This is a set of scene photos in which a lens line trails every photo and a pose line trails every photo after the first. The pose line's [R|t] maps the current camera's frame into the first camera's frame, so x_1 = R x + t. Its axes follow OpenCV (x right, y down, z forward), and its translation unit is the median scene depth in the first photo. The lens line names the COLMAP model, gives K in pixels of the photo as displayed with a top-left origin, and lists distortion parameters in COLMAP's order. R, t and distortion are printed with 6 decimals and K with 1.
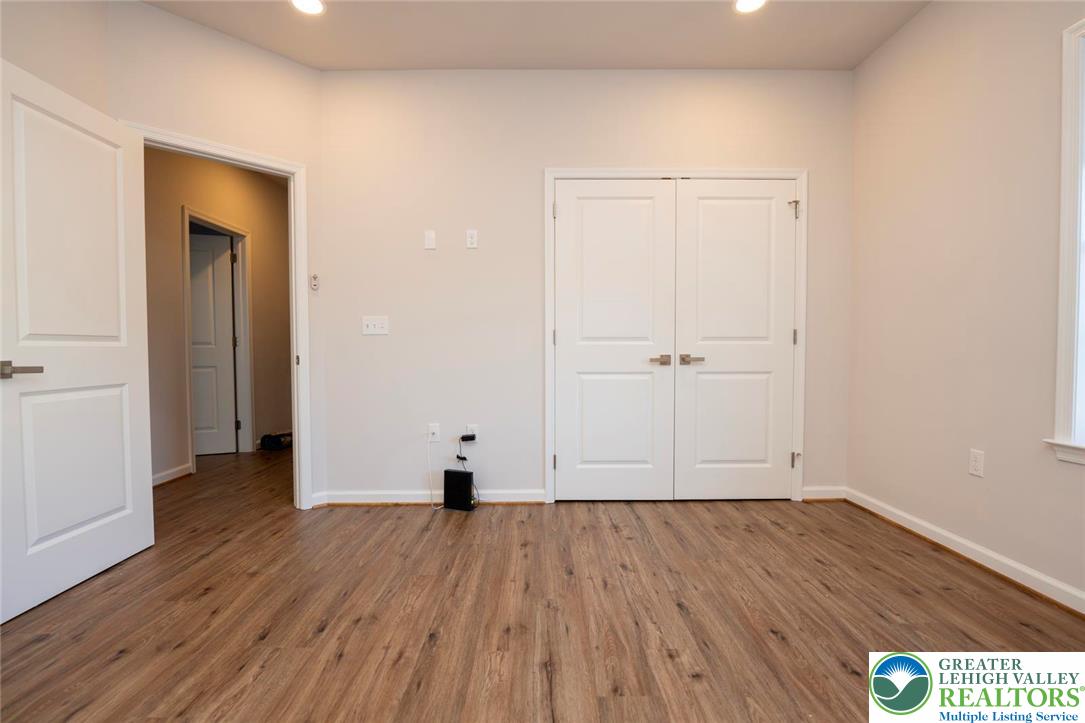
lens RADIAL K [[487.3, 0, 540.8], [0, 487.3, 362.4], [0, 0, 1]] dist [-0.015652, -0.000562]
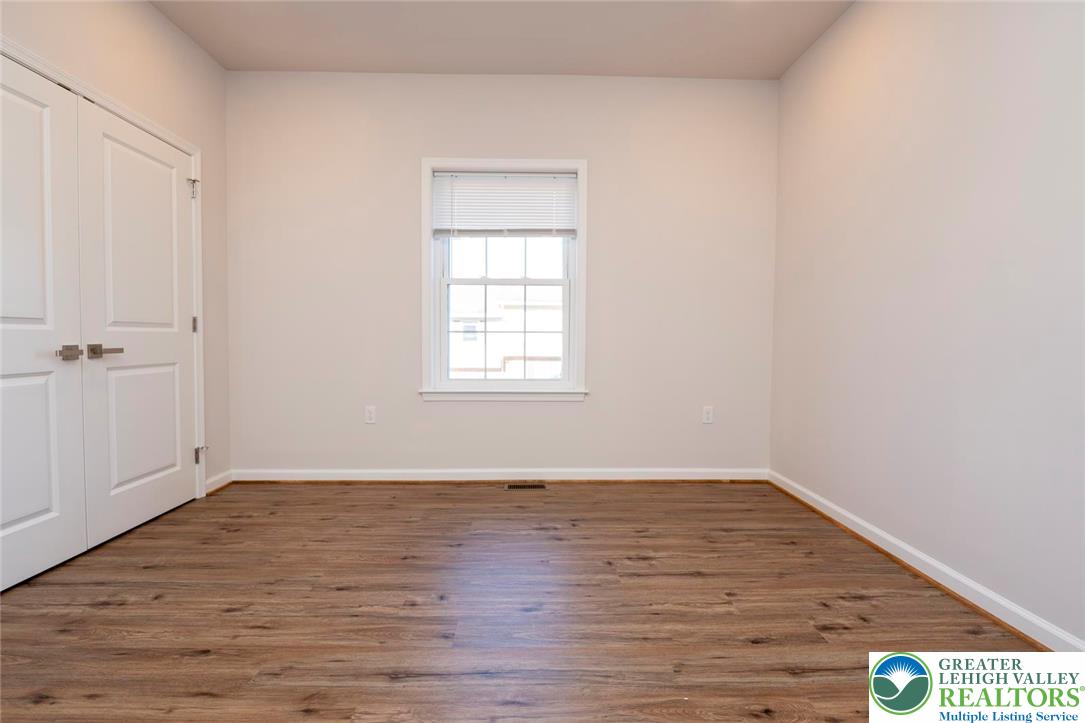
lens RADIAL K [[504.1, 0, 540.4], [0, 504.1, 354.4], [0, 0, 1]] dist [-0.018866, -0.000367]
pose [[-0.018438, -0.031523, 0.999333, -0.491036], [0.021081, 0.999268, 0.031910, -0.011974], [-0.999608, 0.021655, -0.017760, 0.378802]]
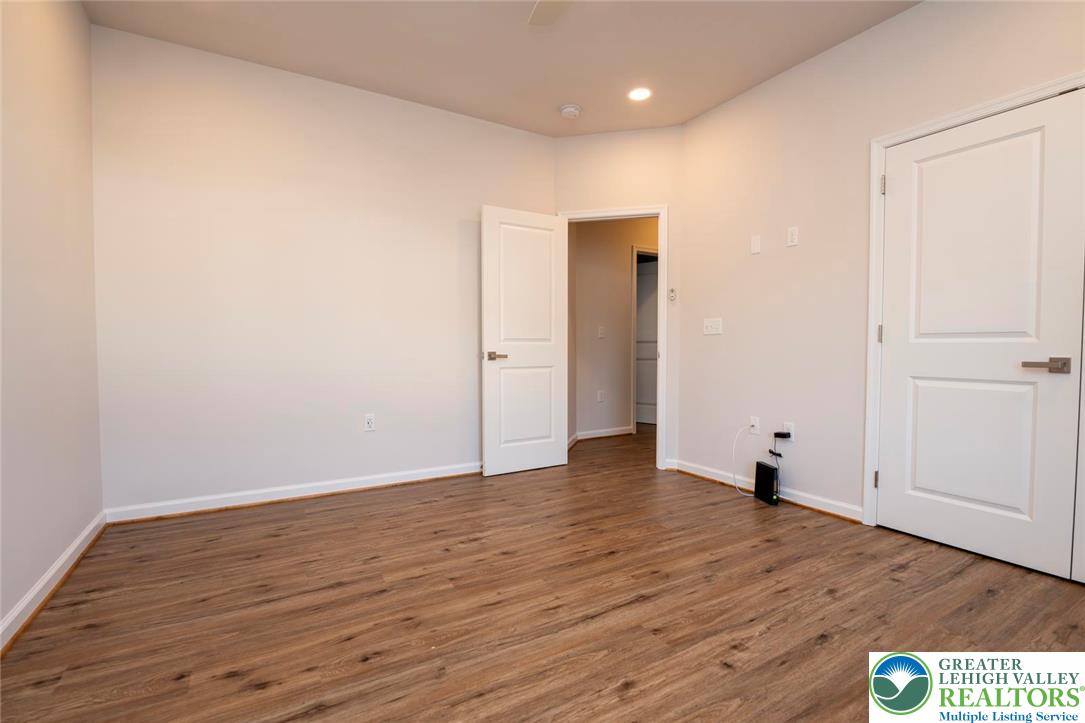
lens RADIAL K [[487.3, 0, 540.8], [0, 487.3, 362.4], [0, 0, 1]] dist [-0.015652, -0.000562]
pose [[0.501391, 0.032613, -0.864606, 0.501919], [-0.024872, 0.999420, 0.023275, -0.007272], [0.864863, 0.009834, 0.501911, 0.064006]]
